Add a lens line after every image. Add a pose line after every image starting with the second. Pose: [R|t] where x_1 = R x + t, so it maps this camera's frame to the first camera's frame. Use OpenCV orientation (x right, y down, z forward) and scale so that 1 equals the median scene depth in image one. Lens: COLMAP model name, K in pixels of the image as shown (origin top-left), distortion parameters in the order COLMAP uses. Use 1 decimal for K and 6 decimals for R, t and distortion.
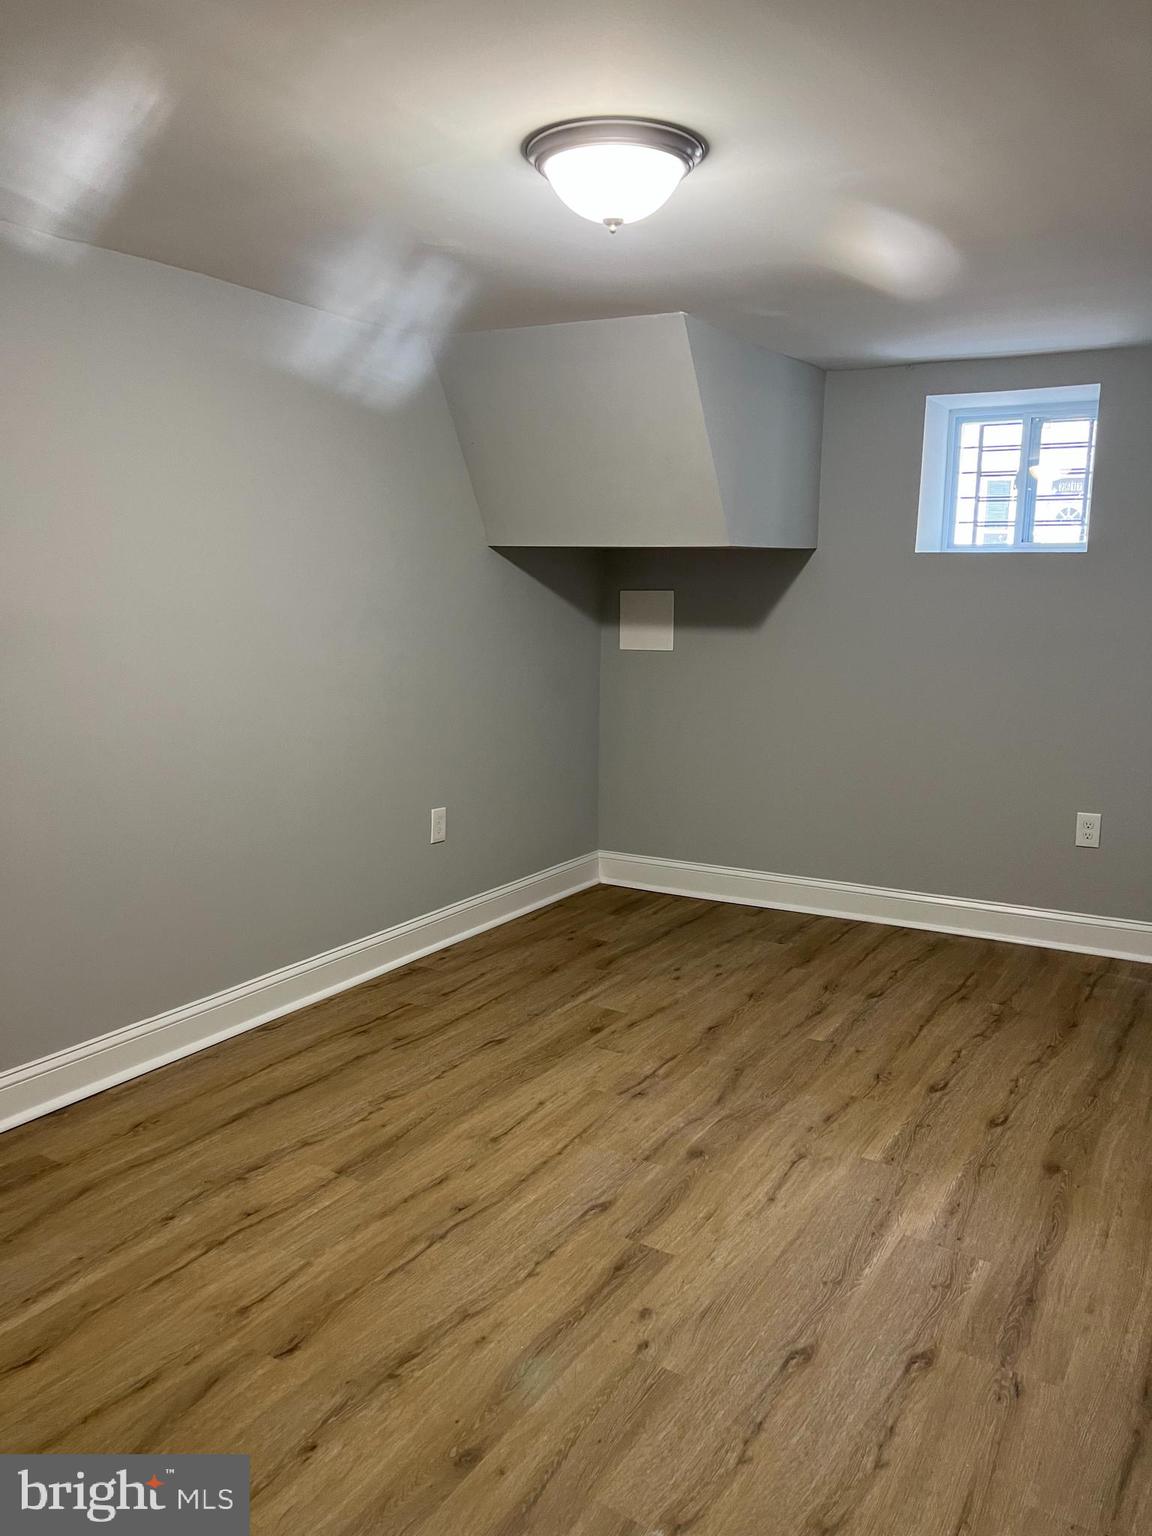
lens RADIAL K [[1149.5, 0, 585.5], [0, 1149.5, 764.5], [0, 0, 1]] dist [0.072503, -0.086657]
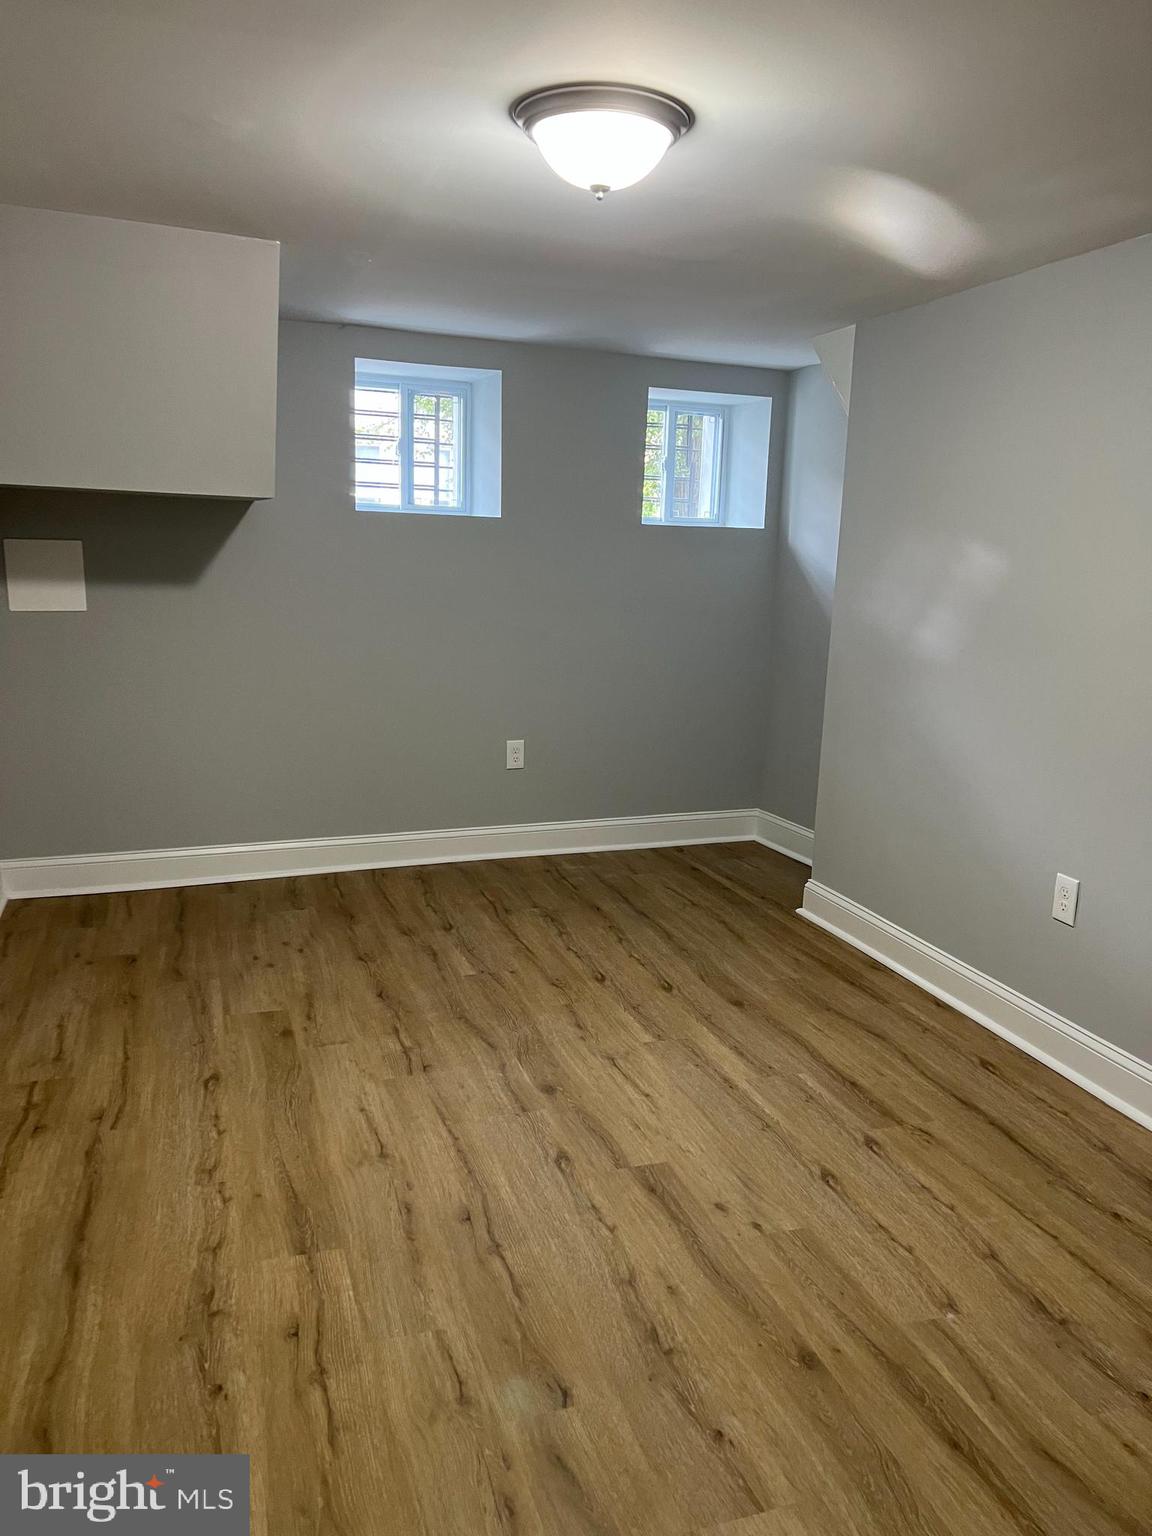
lens RADIAL K [[1149.5, 0, 575.0], [0, 1149.5, 771.6], [0, 0, 1]] dist [0.072503, -0.086657]
pose [[0.645007, -0.138227, 0.751571, -0.620111], [0.099038, 0.990331, 0.097144, -0.050916], [-0.757732, 0.011775, 0.652460, 0.277771]]
